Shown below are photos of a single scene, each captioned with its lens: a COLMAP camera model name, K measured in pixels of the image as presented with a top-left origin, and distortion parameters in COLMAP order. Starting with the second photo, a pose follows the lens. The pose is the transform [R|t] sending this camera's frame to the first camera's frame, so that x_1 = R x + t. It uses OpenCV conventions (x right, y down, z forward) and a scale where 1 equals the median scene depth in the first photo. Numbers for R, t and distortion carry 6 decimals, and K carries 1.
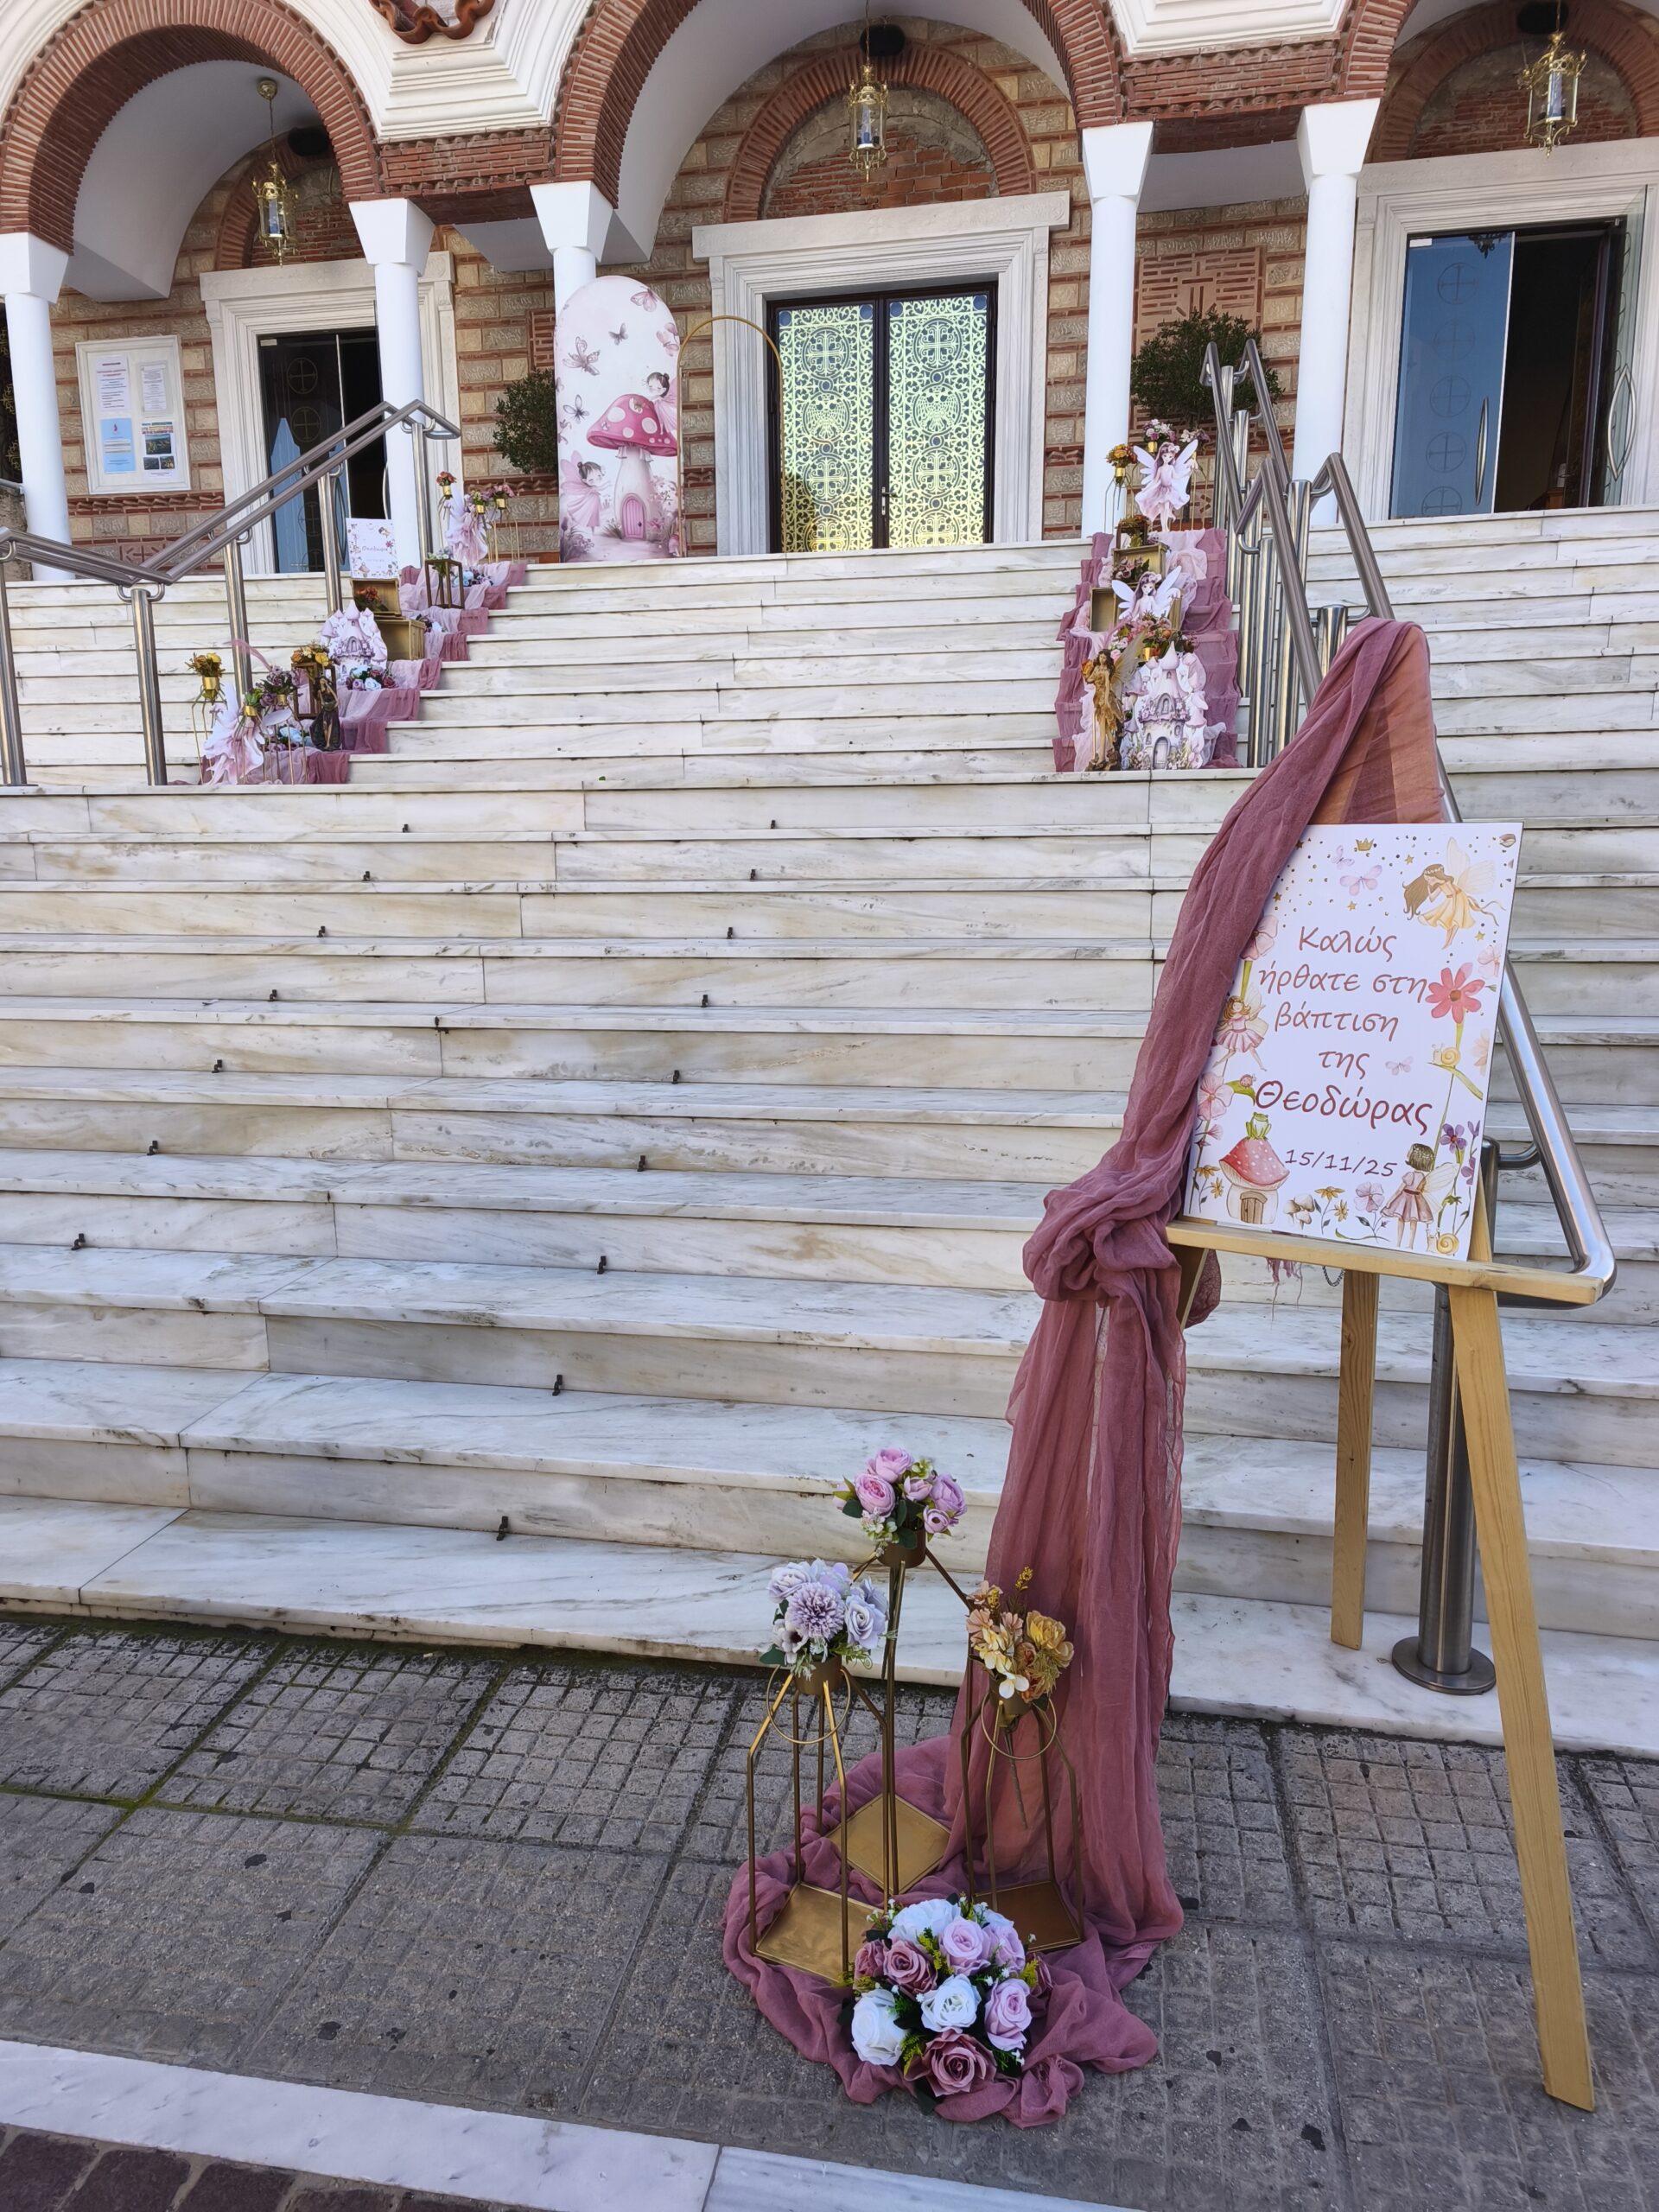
lens RADIAL K [[1645.8, 0, 833.6], [0, 1645.8, 1157.4], [0, 0, 1]] dist [0.083980, -0.083341]
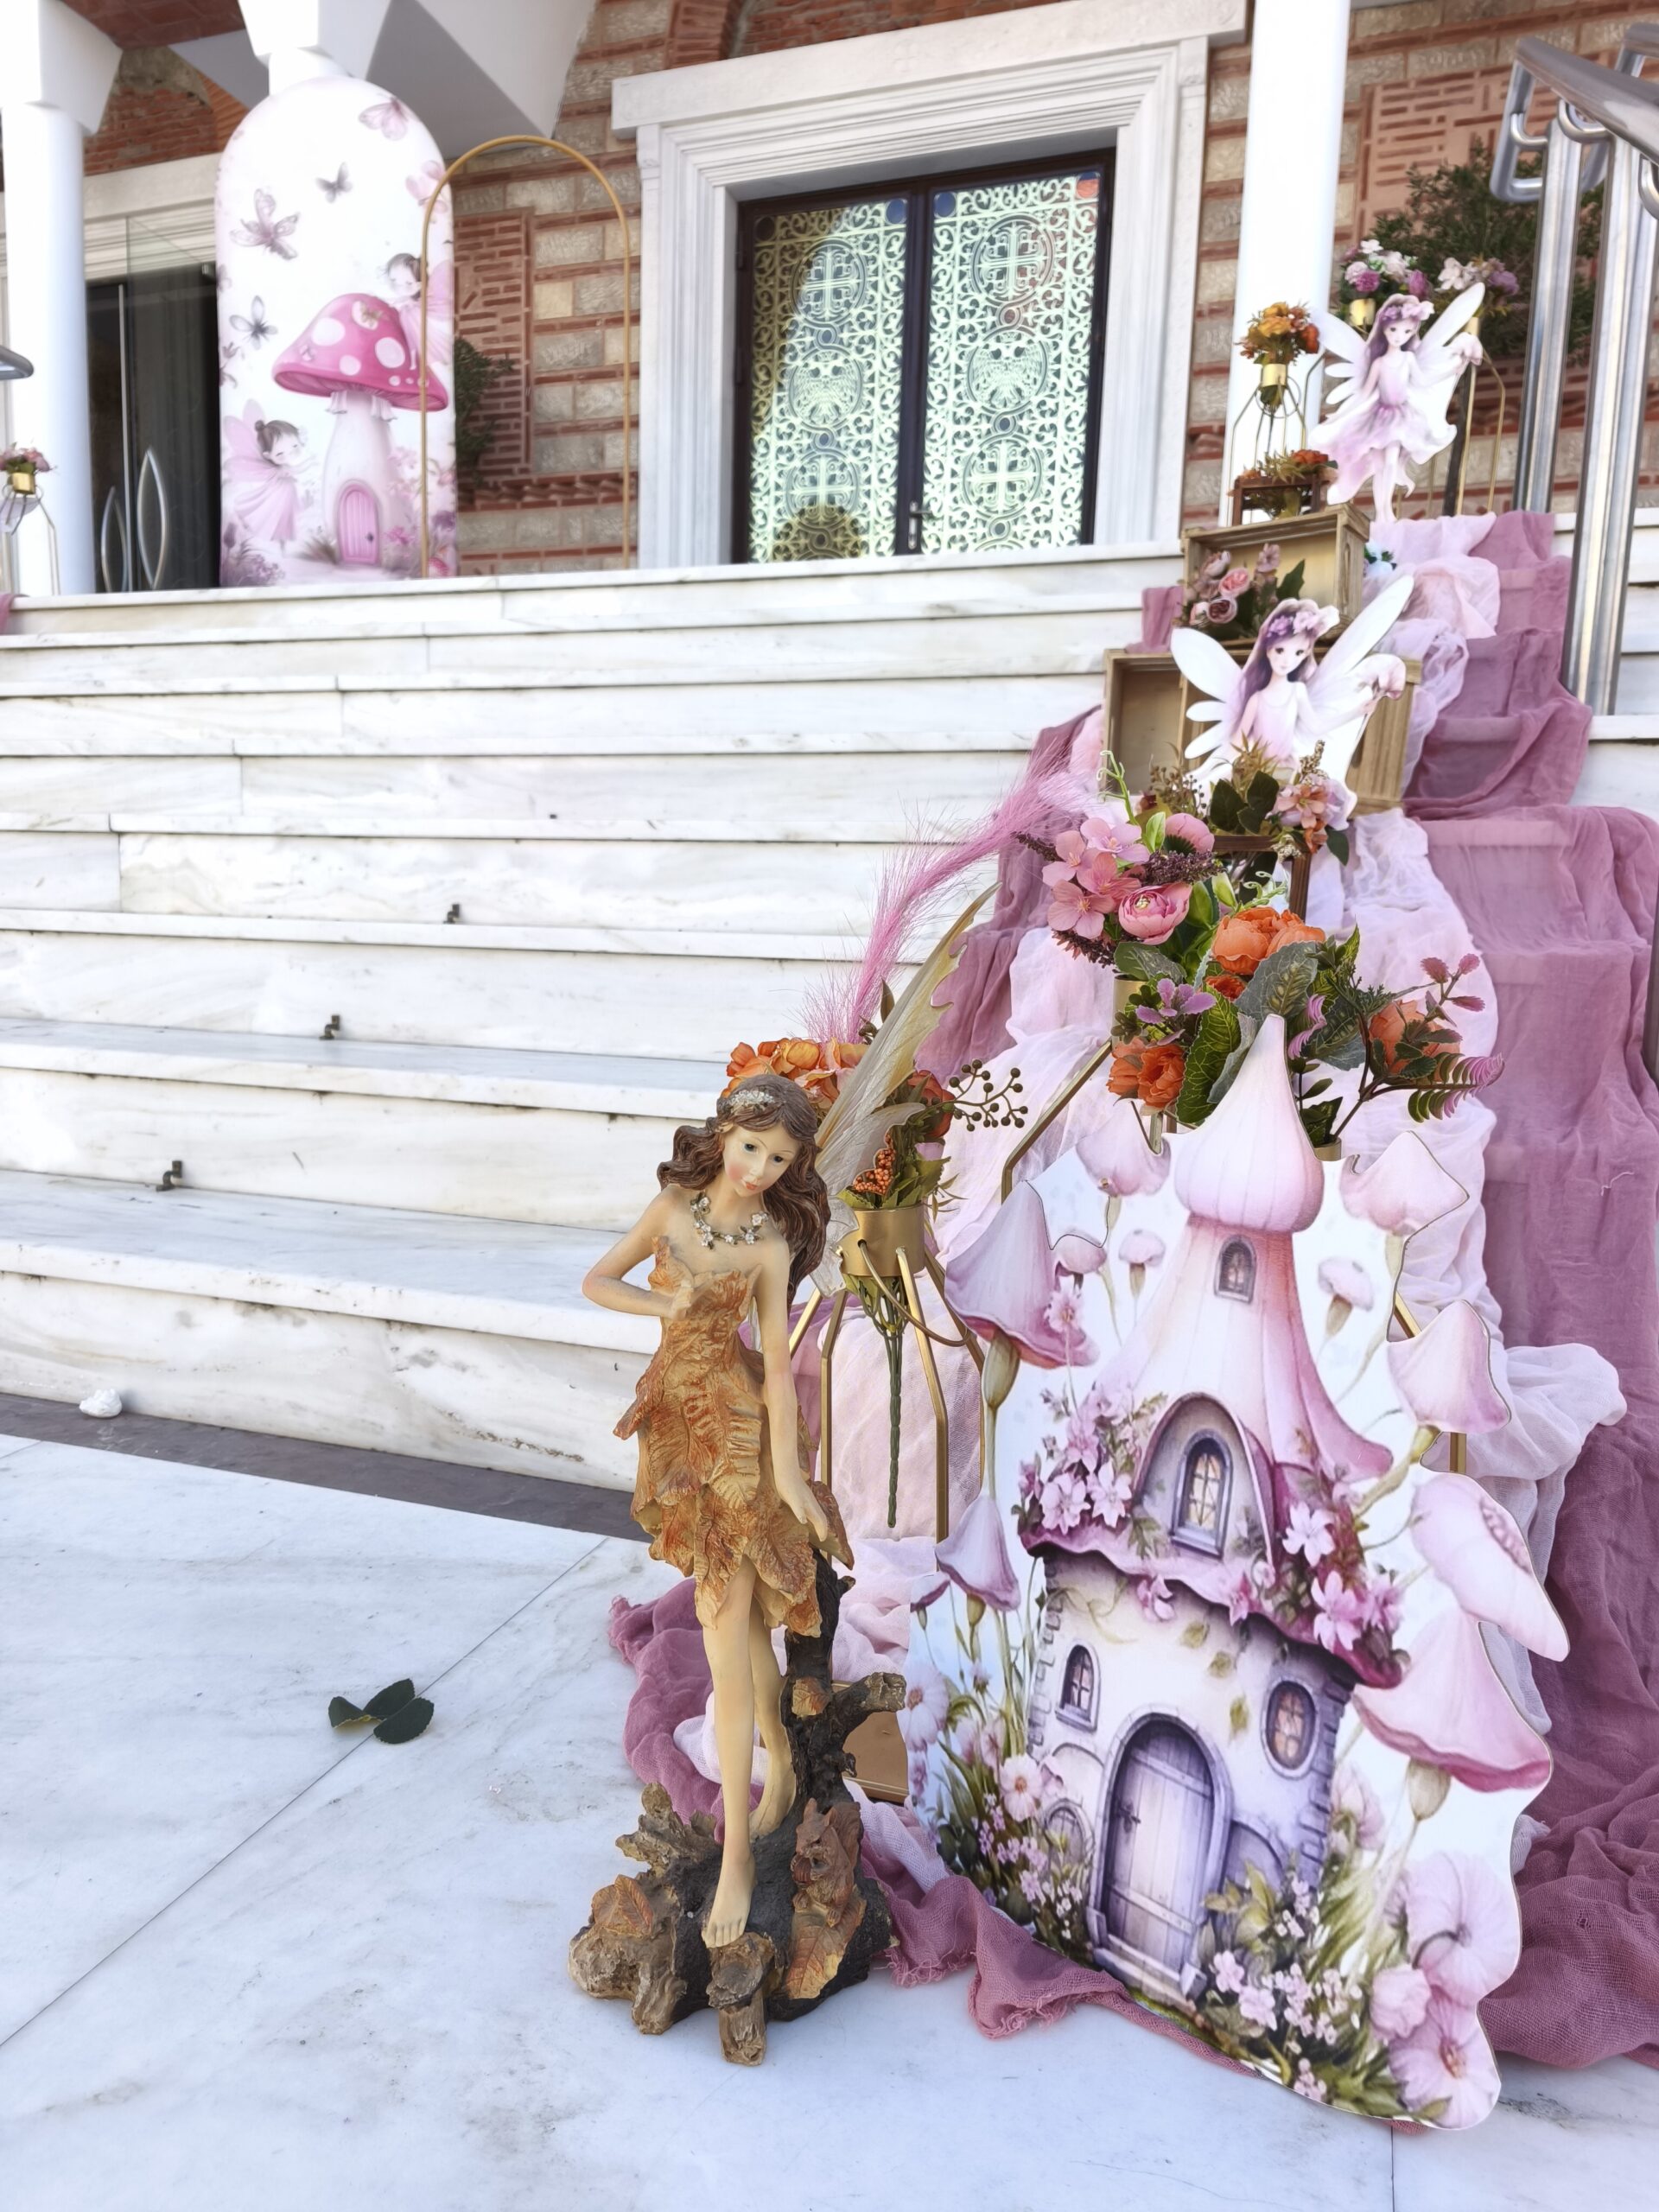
lens RADIAL K [[1463.4, 0, 868.0], [0, 1463.4, 1097.8], [0, 0, 1]] dist [0.082986, -0.083201]
pose [[0.987250, 0.058961, -0.147852, 0.122580], [-0.066848, 0.996562, -0.048950, -0.191455], [0.144458, 0.058210, 0.987797, 0.570555]]
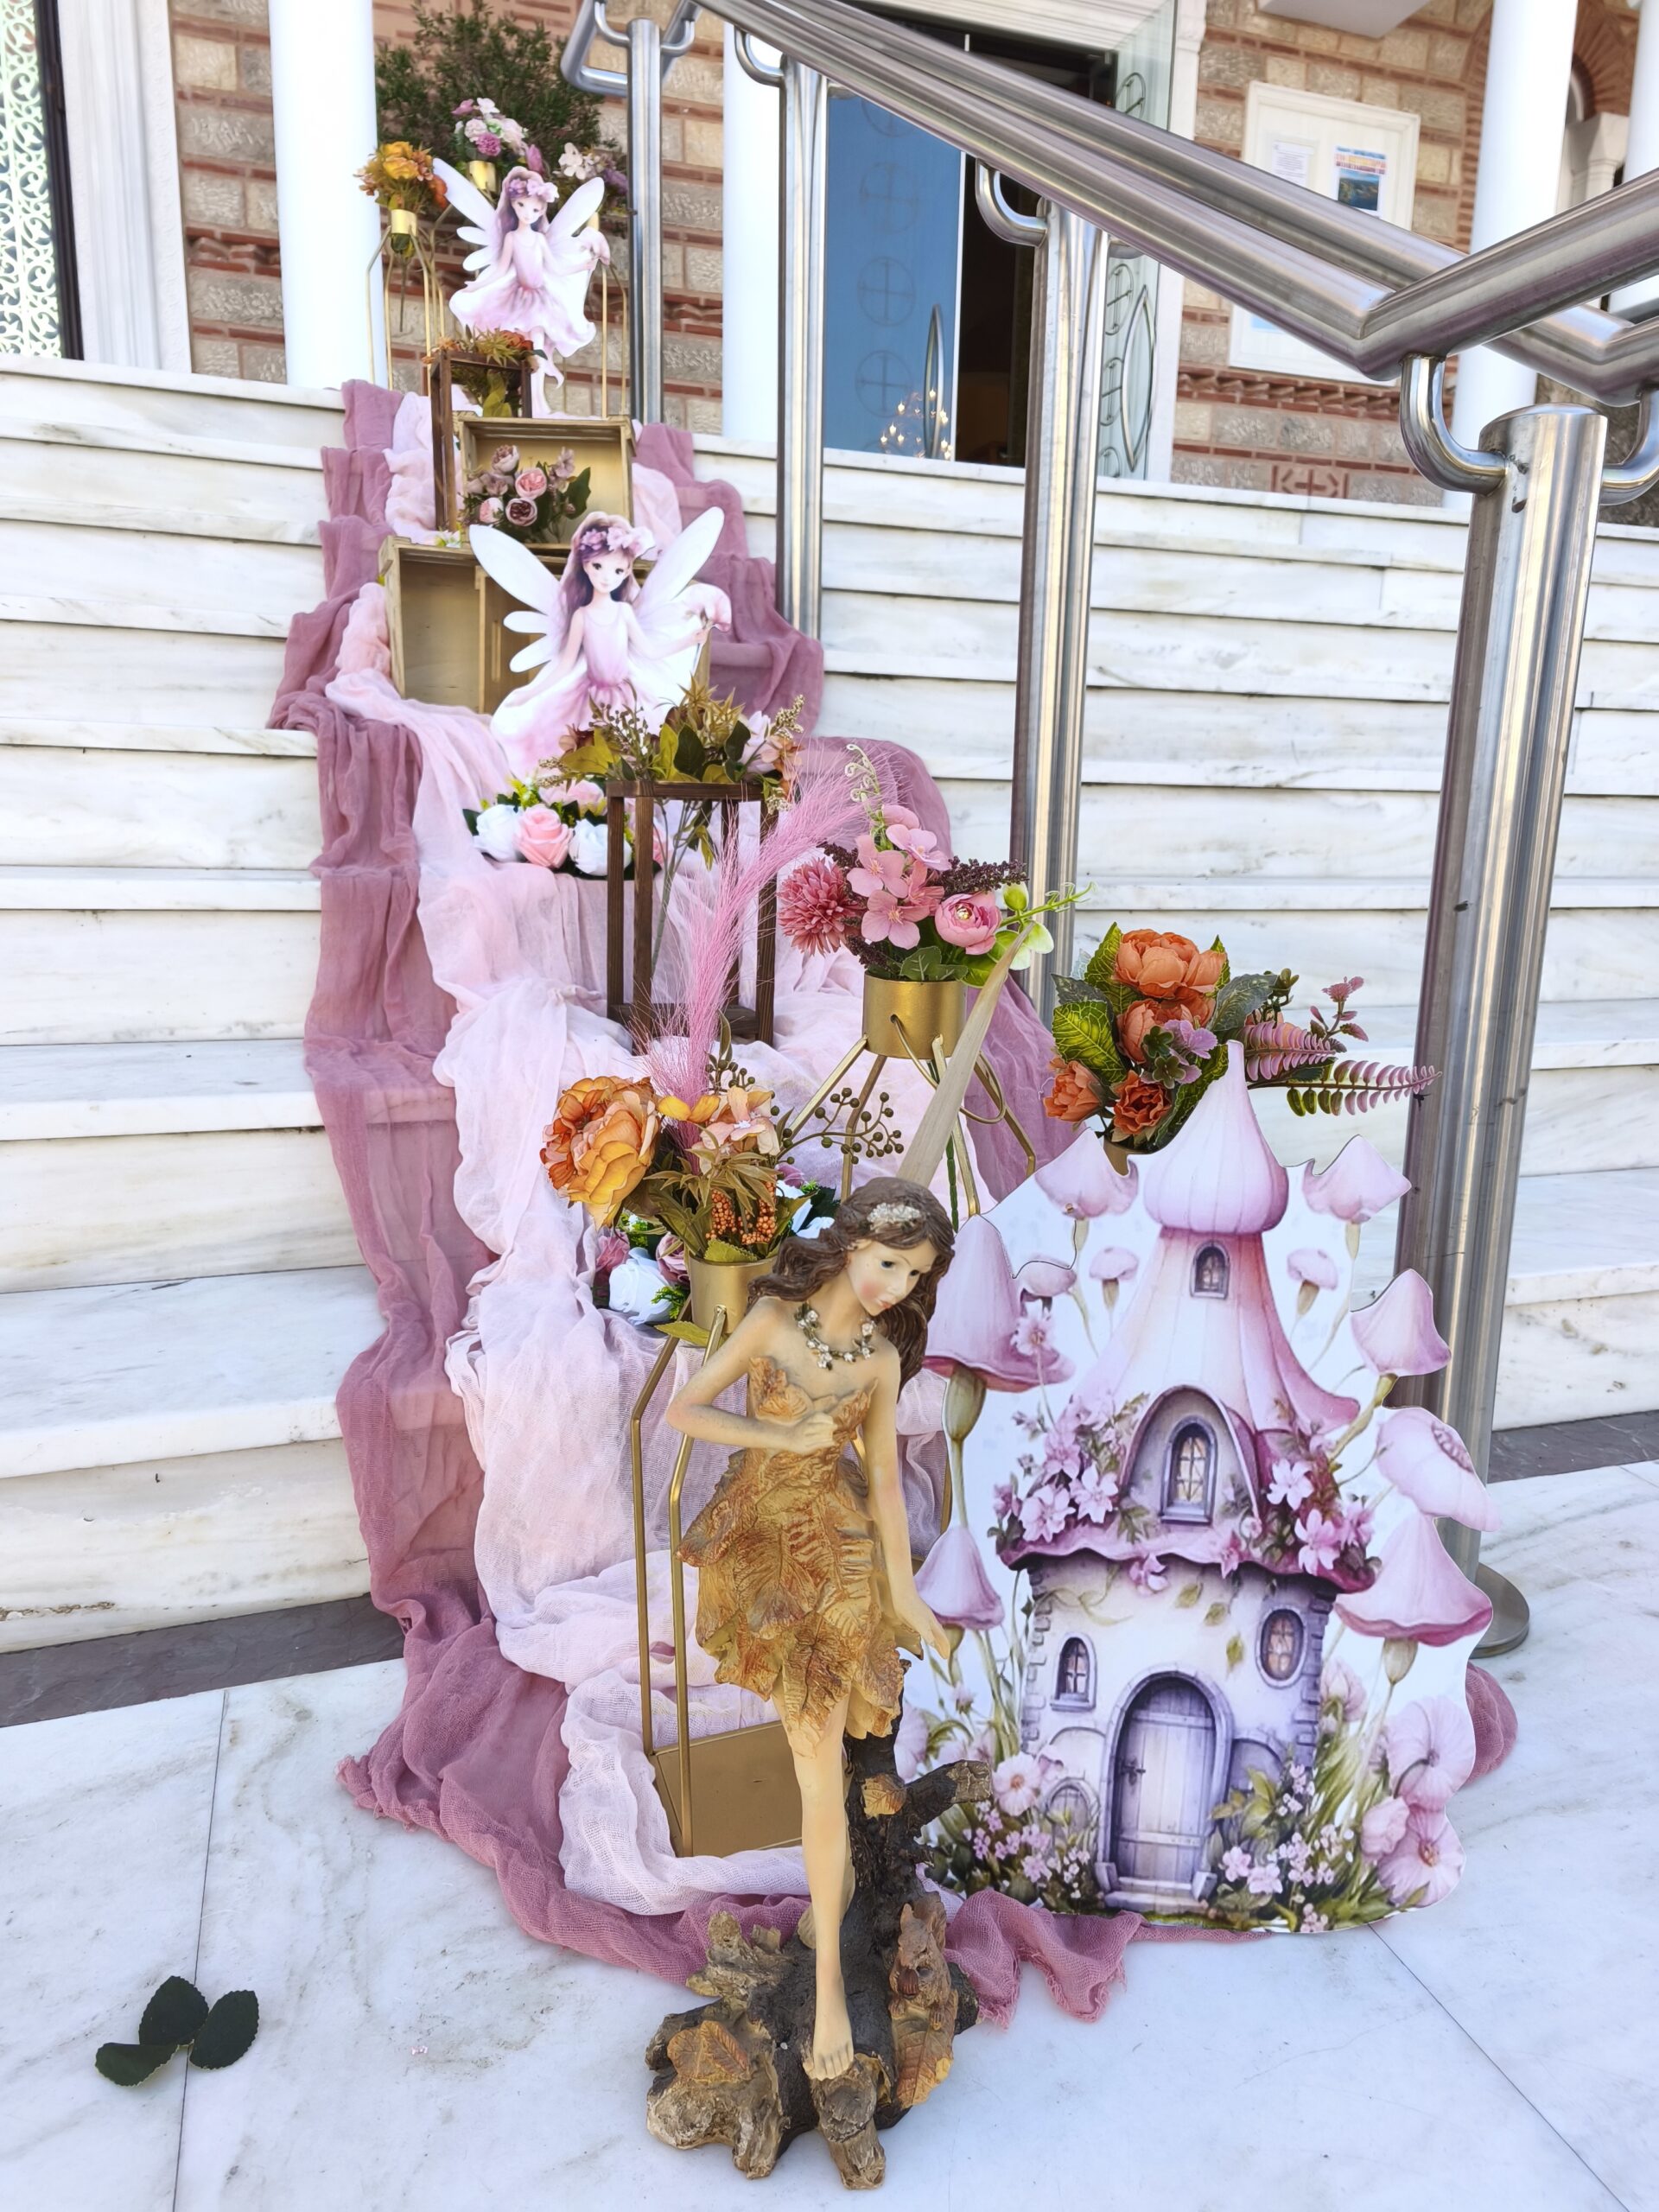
lens RADIAL K [[1448.3, 0, 833.2], [0, 1448.3, 1086.0], [0, 0, 1]] dist [0.079566, -0.067151]
pose [[0.871615, -0.061276, 0.486346, 0.073244], [0.047676, 0.998049, 0.040303, -0.202304], [-0.487867, -0.011941, 0.872836, 0.586155]]
